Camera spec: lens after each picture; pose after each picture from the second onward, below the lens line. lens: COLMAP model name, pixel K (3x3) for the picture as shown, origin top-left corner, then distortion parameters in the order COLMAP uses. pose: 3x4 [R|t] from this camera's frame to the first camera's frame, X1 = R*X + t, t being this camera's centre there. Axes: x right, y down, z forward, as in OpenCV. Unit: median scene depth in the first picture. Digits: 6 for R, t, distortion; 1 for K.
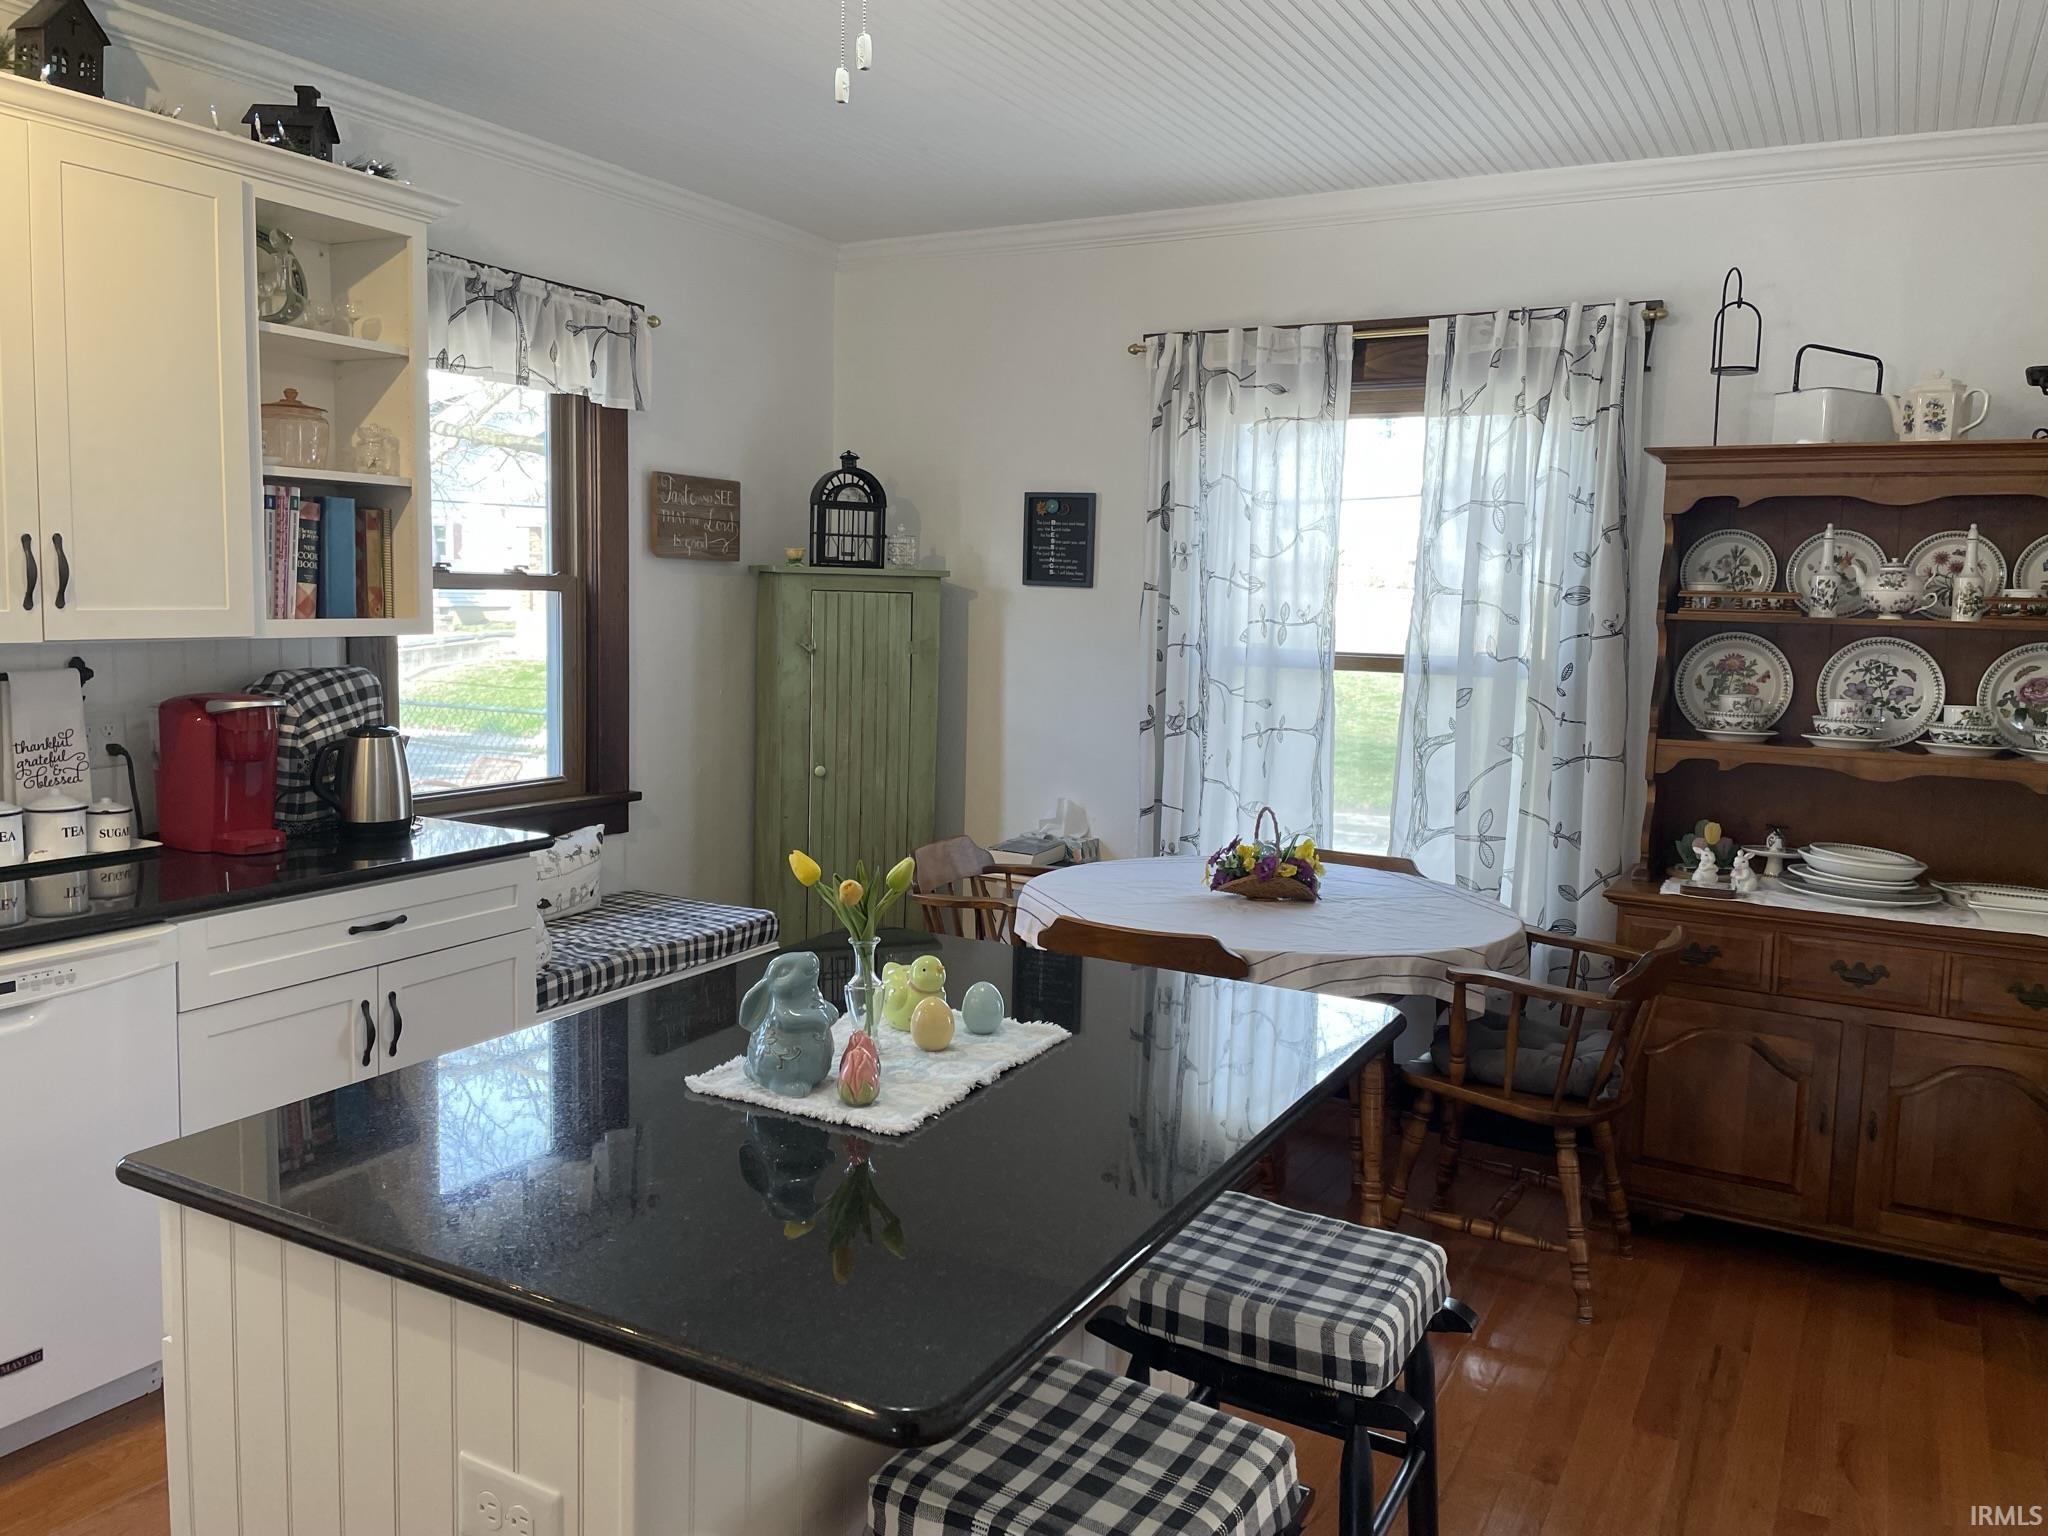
lens RADIAL K [[1531.6, 0, 1007.7], [0, 1531.6, 757.2], [0, 0, 1]] dist [0.079310, -0.104675]
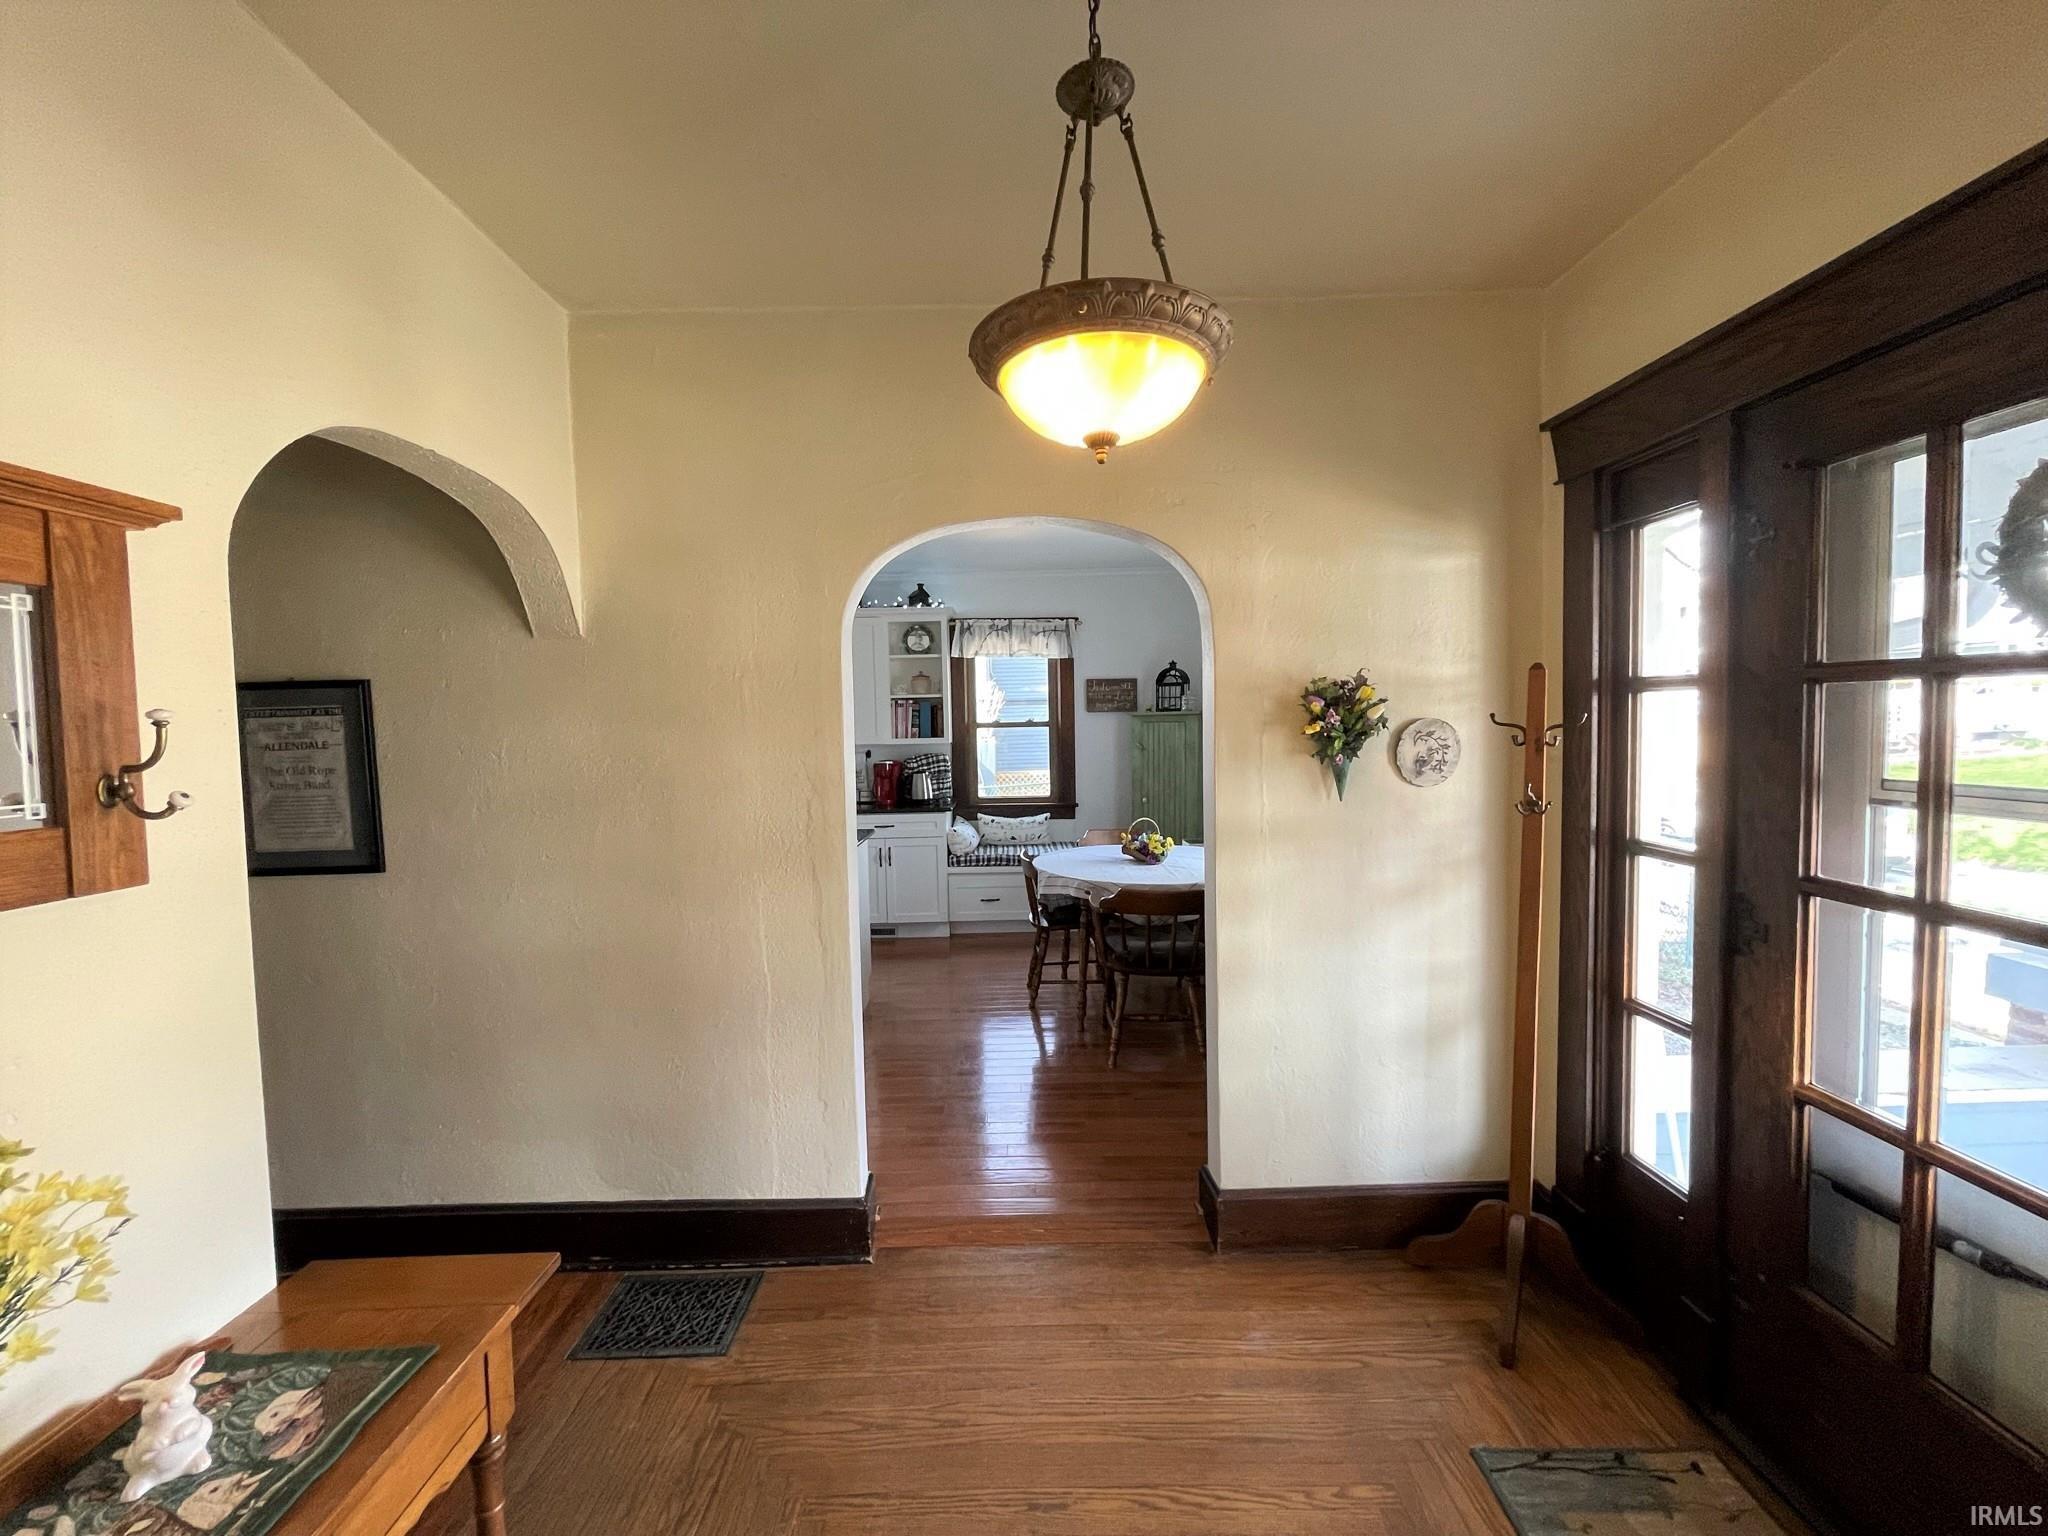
lens RADIAL K [[820.1, 0, 1014.5], [0, 820.1, 763.1], [0, 0, 1]] dist [-0.003534, 0.000541]
pose [[0.498692, 0.008183, -0.866741, 1.086529], [-0.064669, 0.997520, -0.027791, -0.000669], [0.864363, 0.069910, 0.497984, 0.275675]]
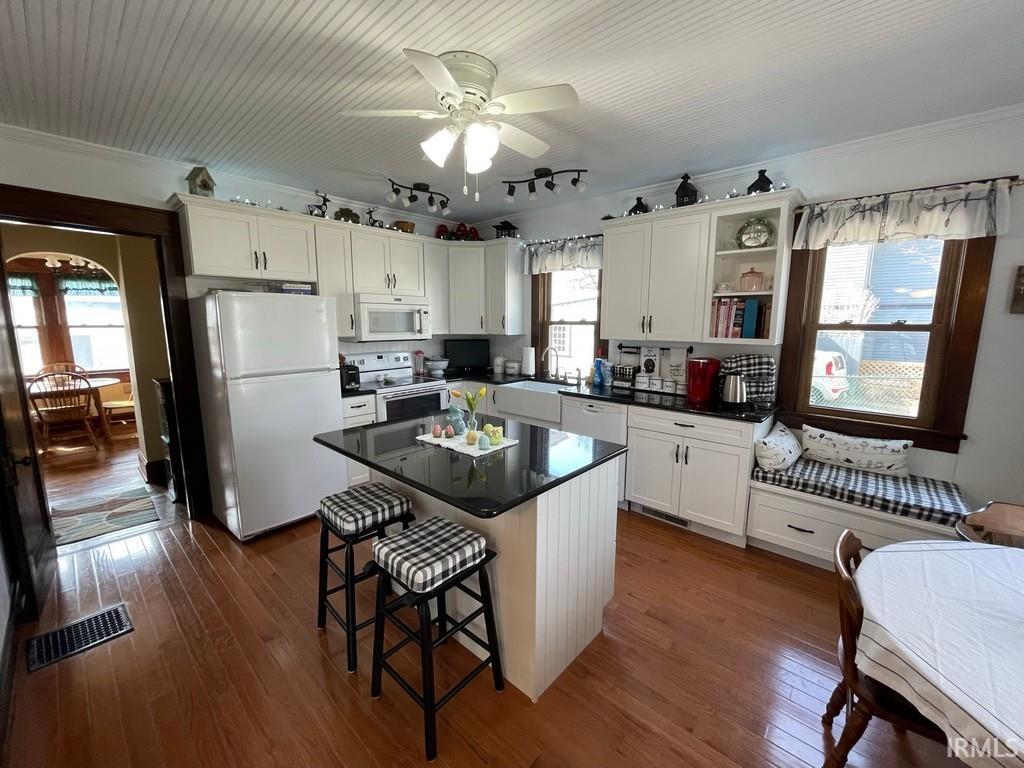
lens RADIAL K [[410.0, 0, 509.7], [0, 410.0, 382.1], [0, 0, 1]] dist [-0.003534, 0.000541]
pose [[-0.218288, 0.119518, -0.968538, 0.461218], [-0.119742, 0.981692, 0.148129, -0.062700], [0.968510, 0.148309, -0.199980, 0.654501]]
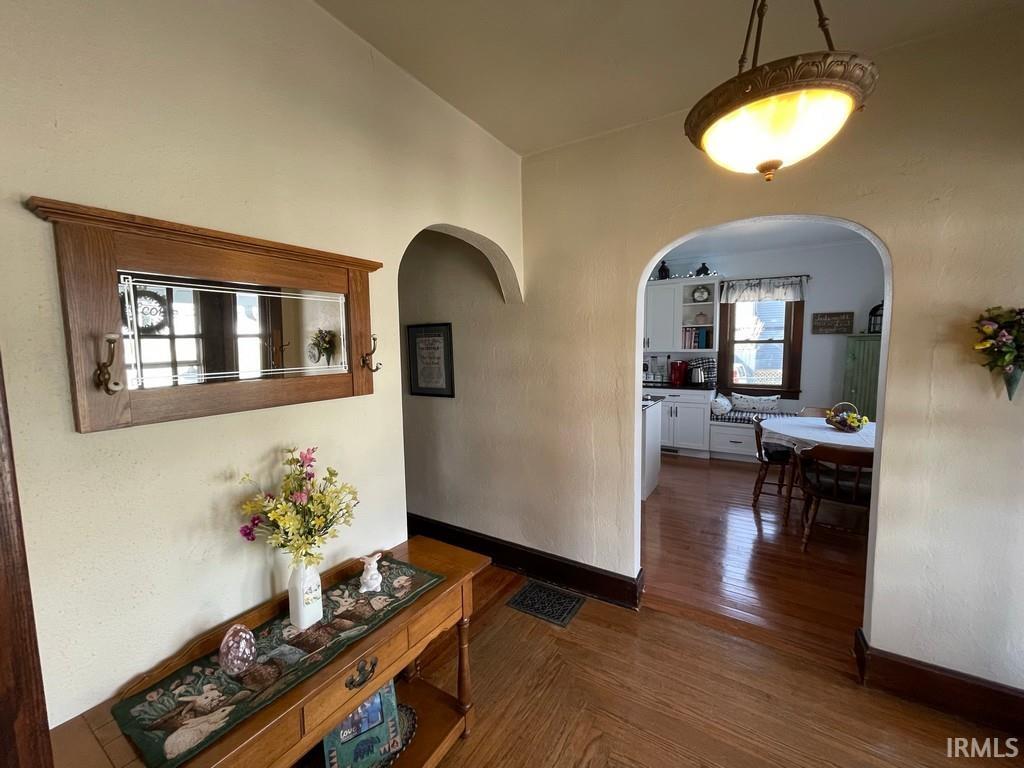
lens RADIAL K [[410.0, 0, 511.9], [0, 410.0, 381.2], [0, 0, 1]] dist [-0.003534, 0.000541]
pose [[-0.046337, 0.065231, -0.996794, 1.101656], [-0.098895, 0.992664, 0.069558, -0.003470], [0.994018, 0.101801, -0.039546, 0.318333]]
